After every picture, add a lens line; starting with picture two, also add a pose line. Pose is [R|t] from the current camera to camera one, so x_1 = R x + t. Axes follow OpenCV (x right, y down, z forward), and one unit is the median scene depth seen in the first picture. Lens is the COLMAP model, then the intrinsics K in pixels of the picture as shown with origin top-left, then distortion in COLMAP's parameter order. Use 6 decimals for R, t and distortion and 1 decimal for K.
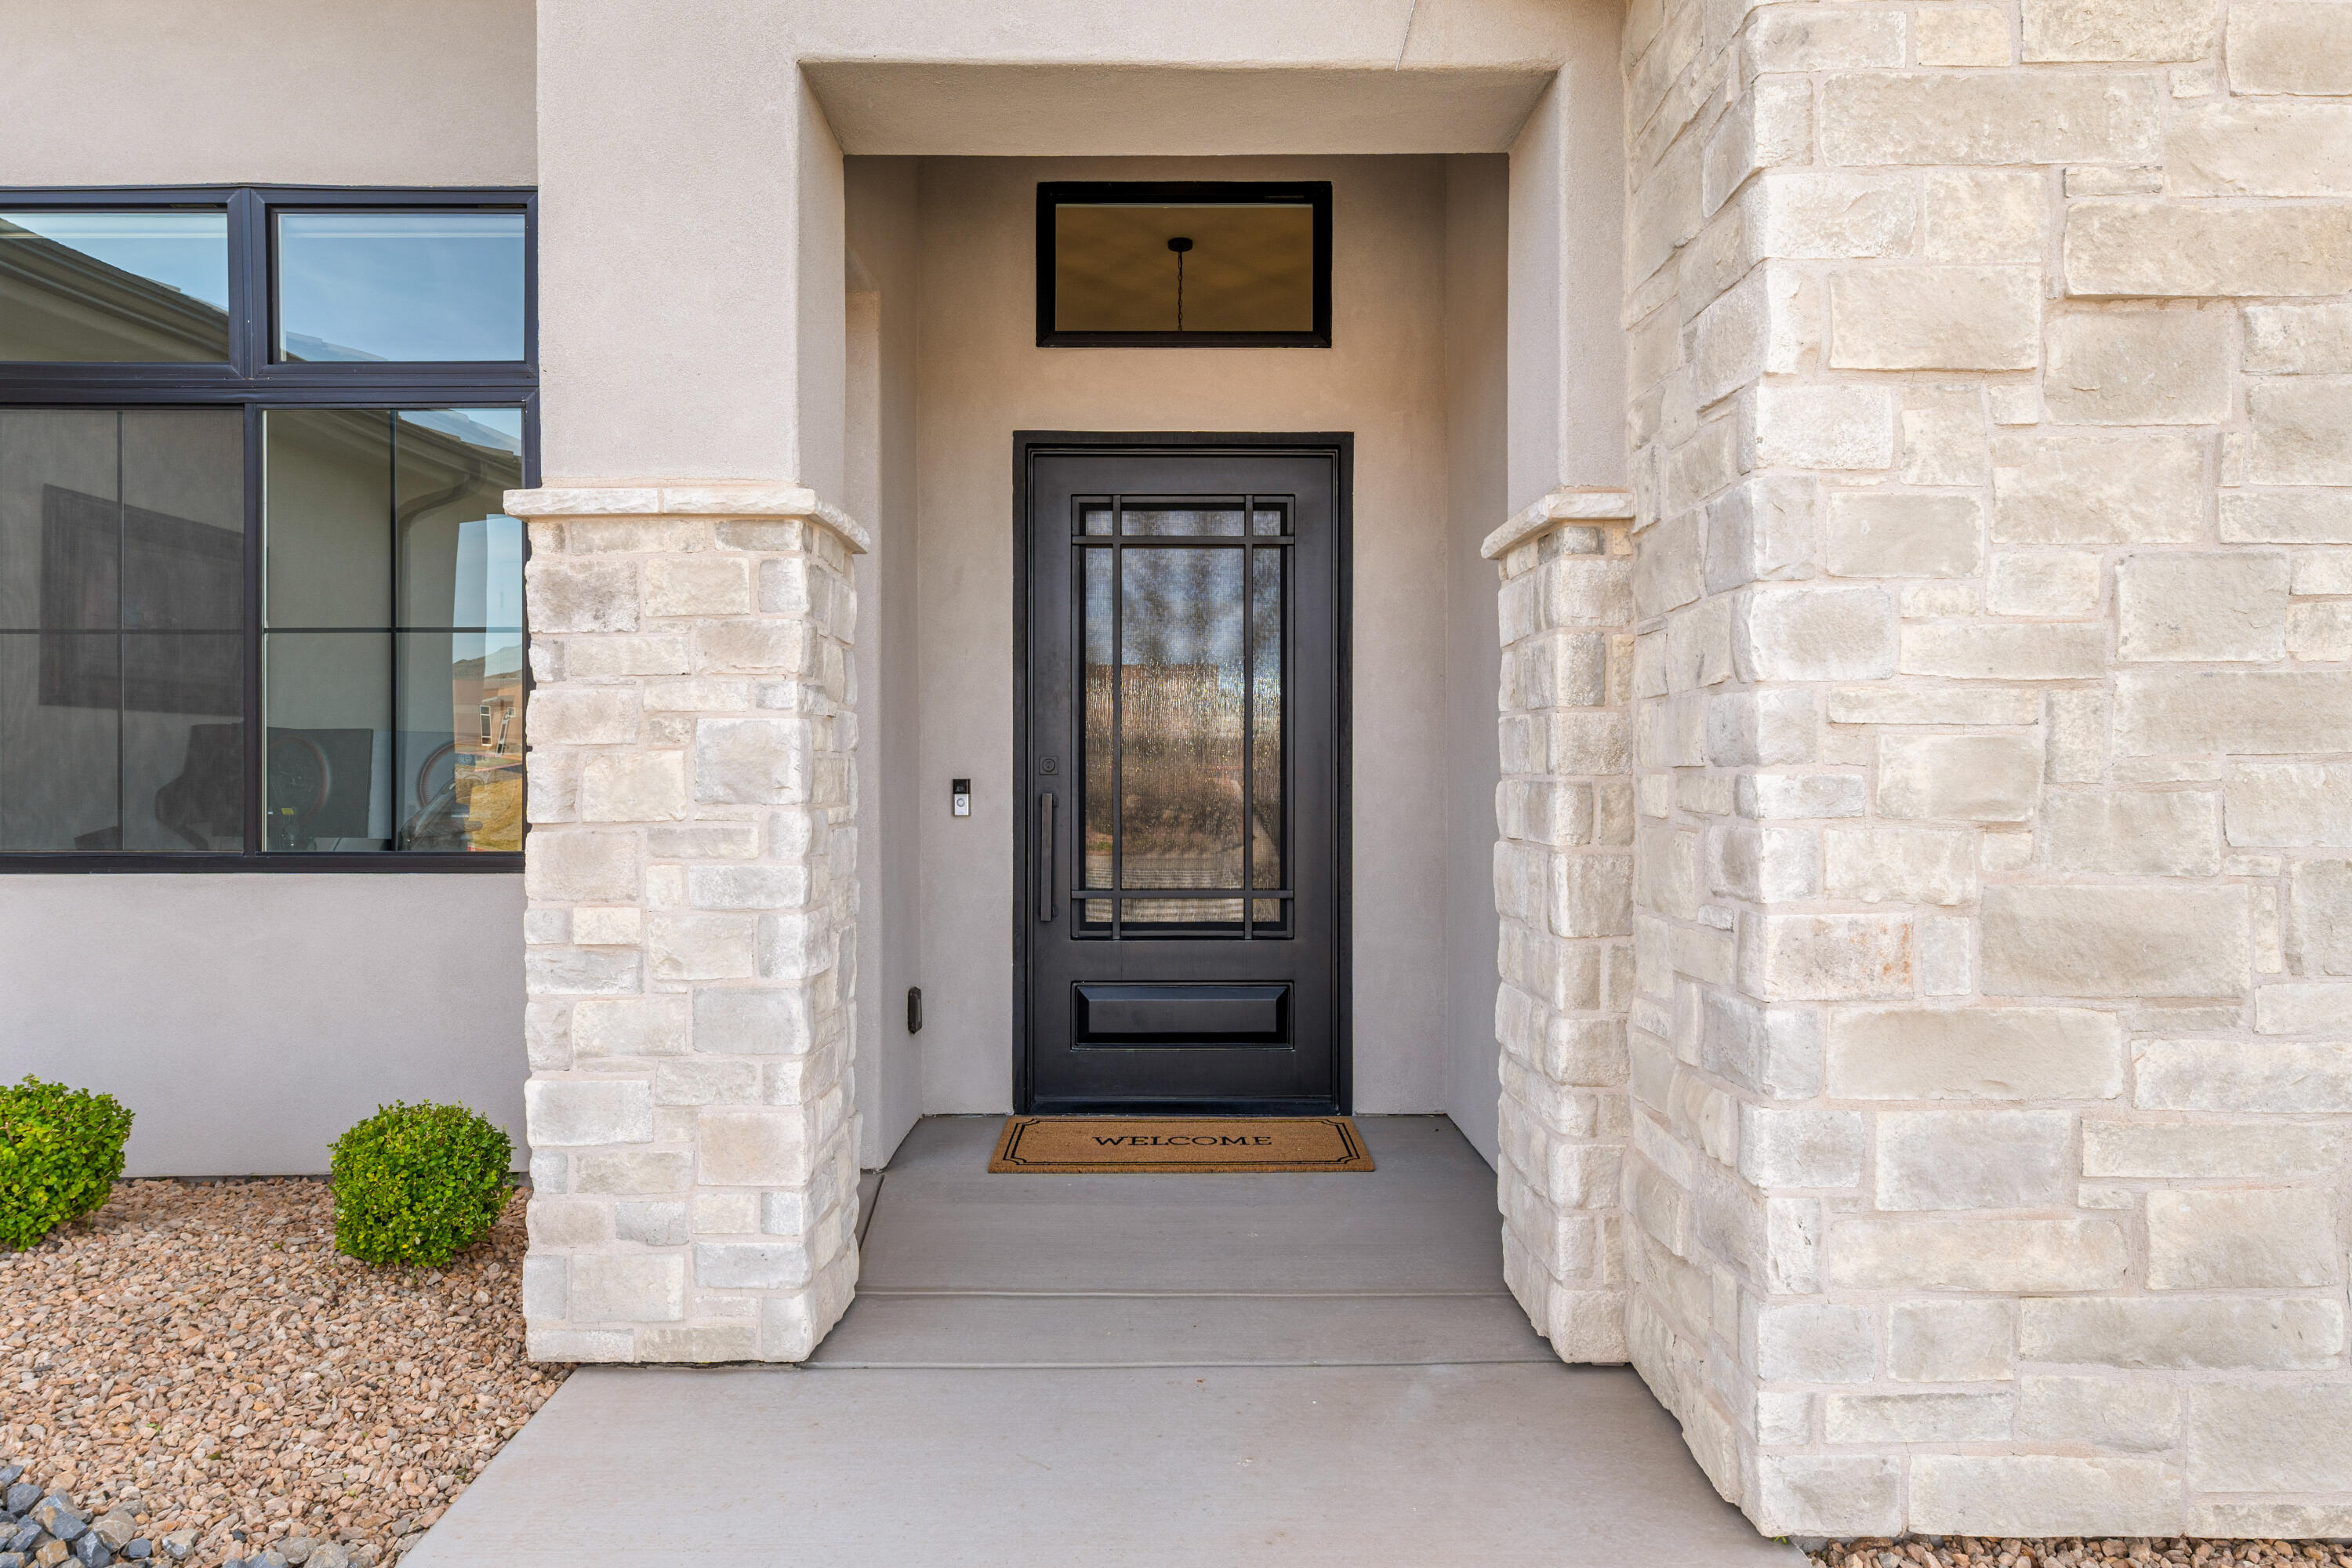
lens RADIAL K [[1366.1, 0, 1180.3], [0, 1366.1, 776.8], [0, 0, 1]] dist [-0.003399, -0.000406]
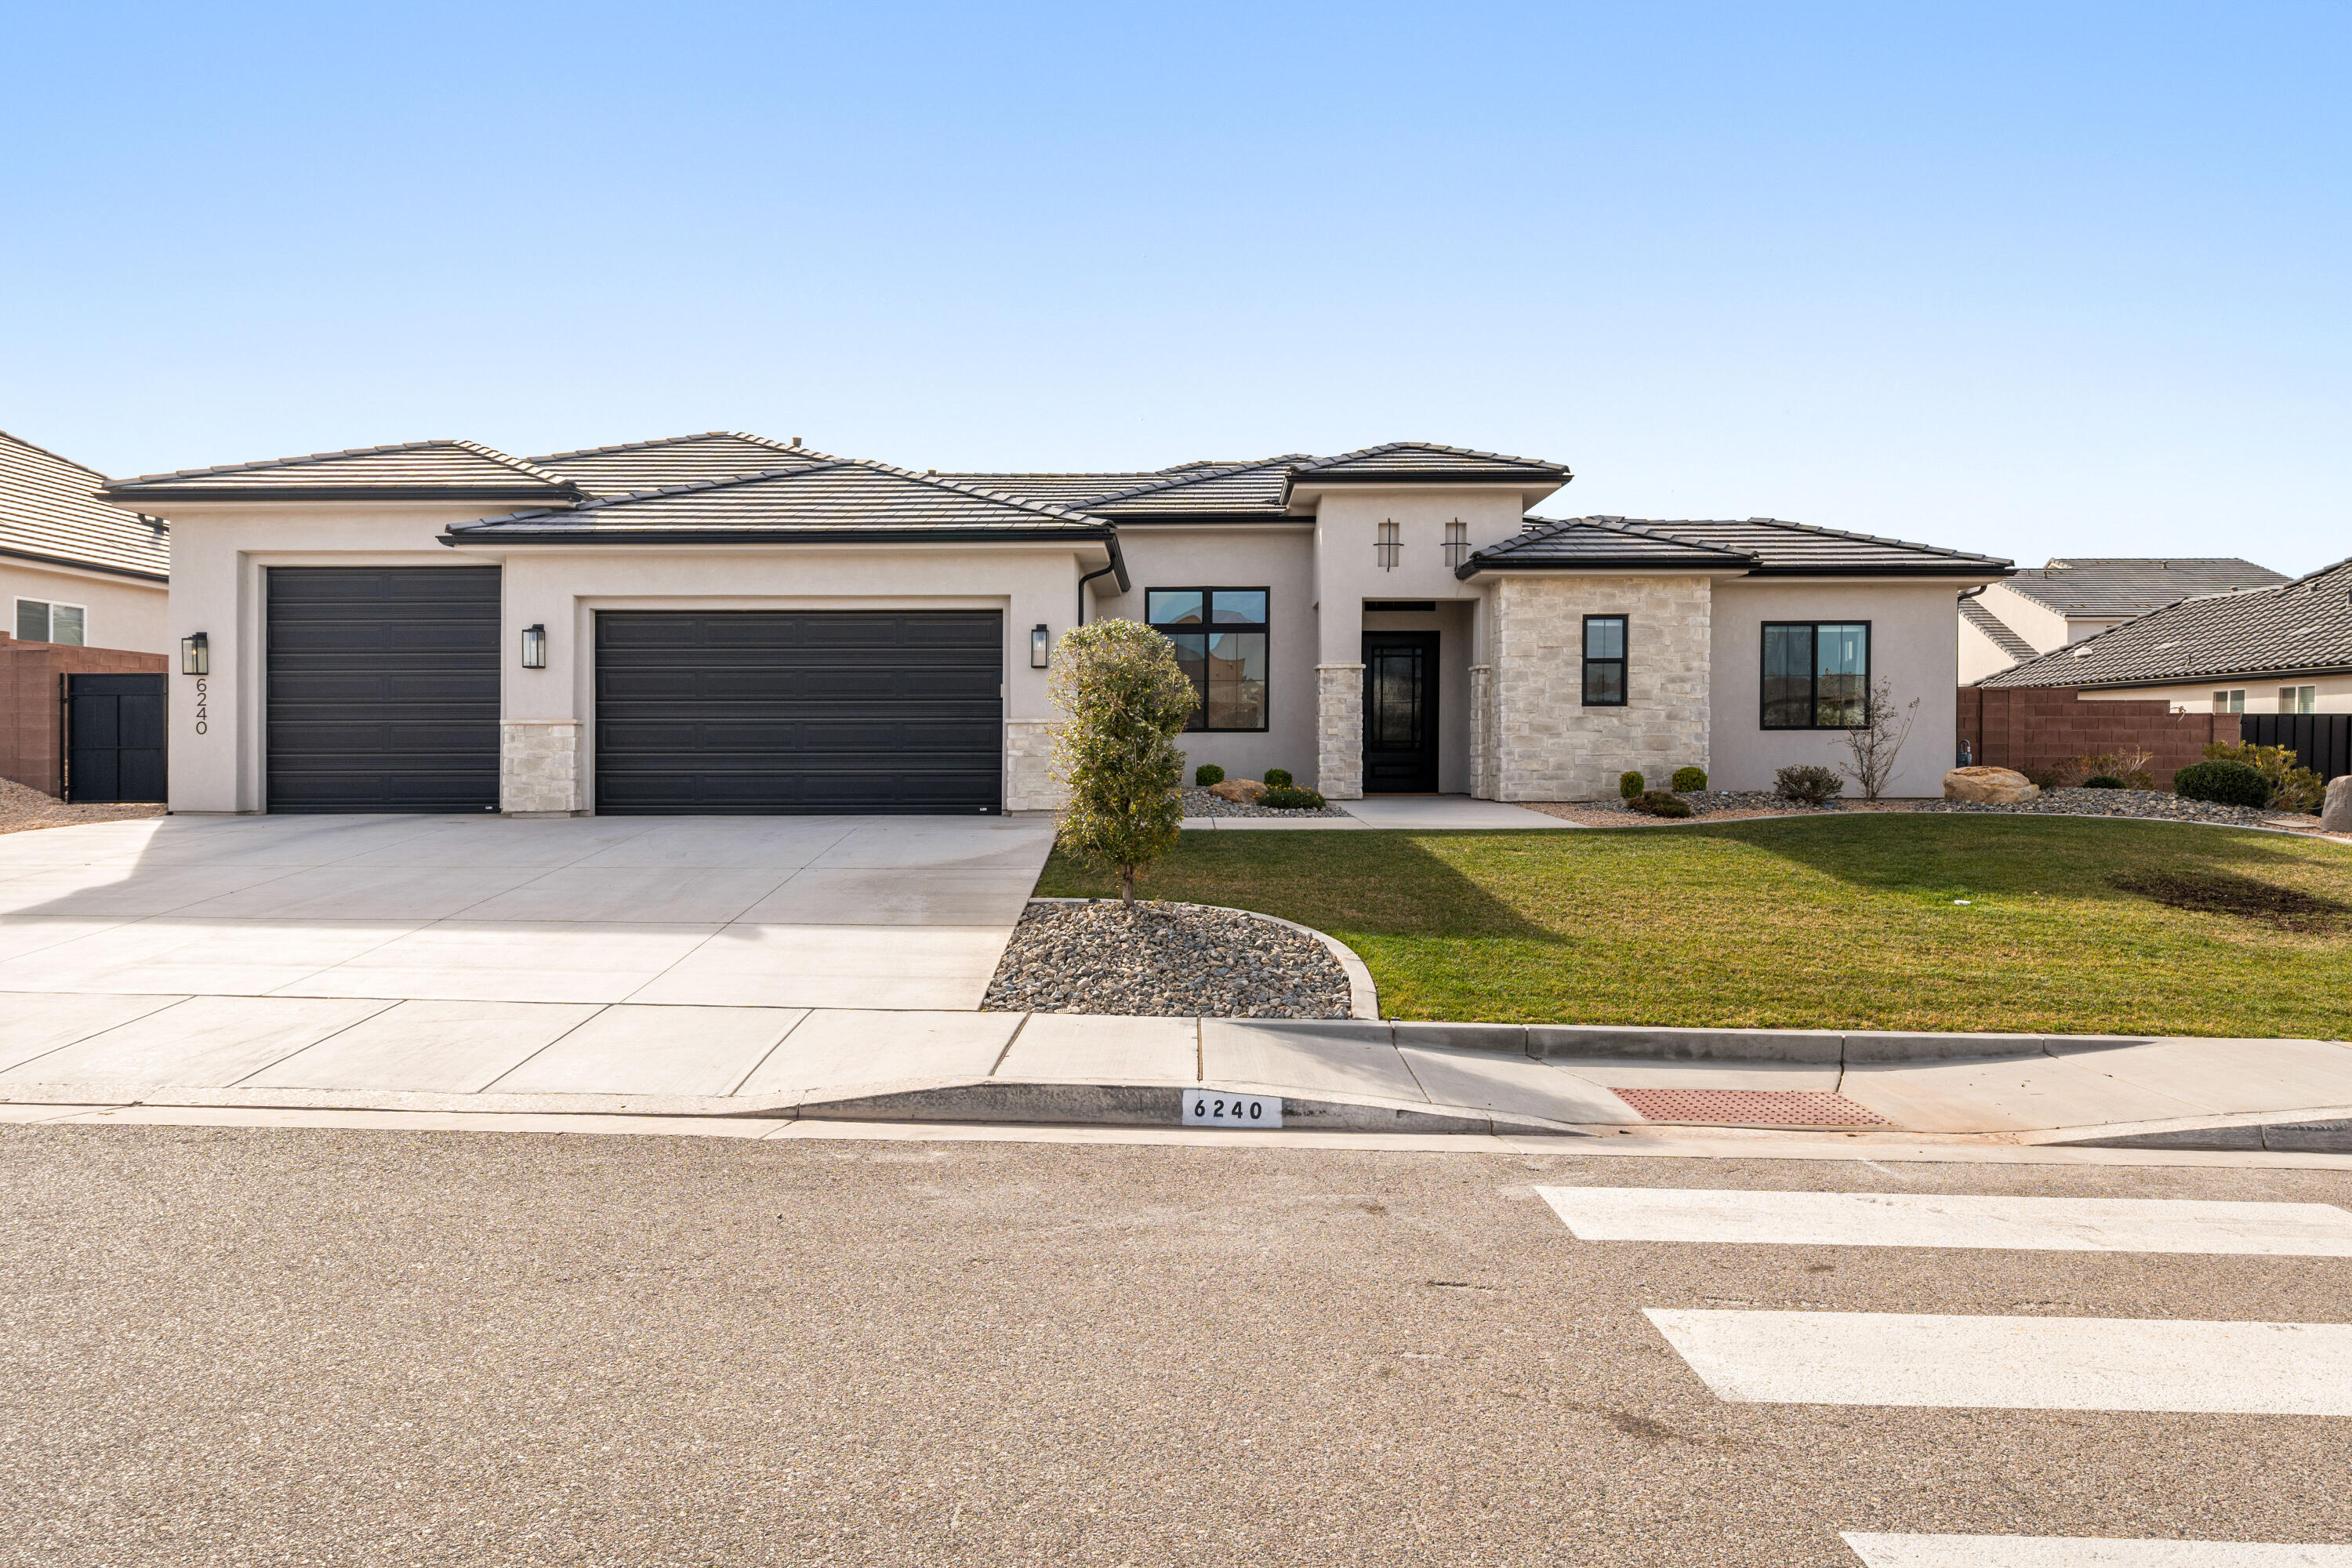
lens RADIAL K [[1411.0, 0, 1170.3], [0, 1411.0, 787.2], [0, 0, 1]] dist [0.002973, 0.000063]
pose [[0.999990, -0.002489, -0.003751, -1.481584], [0.002585, 0.999662, 0.025851, 0.252611], [0.003685, -0.025860, 0.999659, -7.269739]]
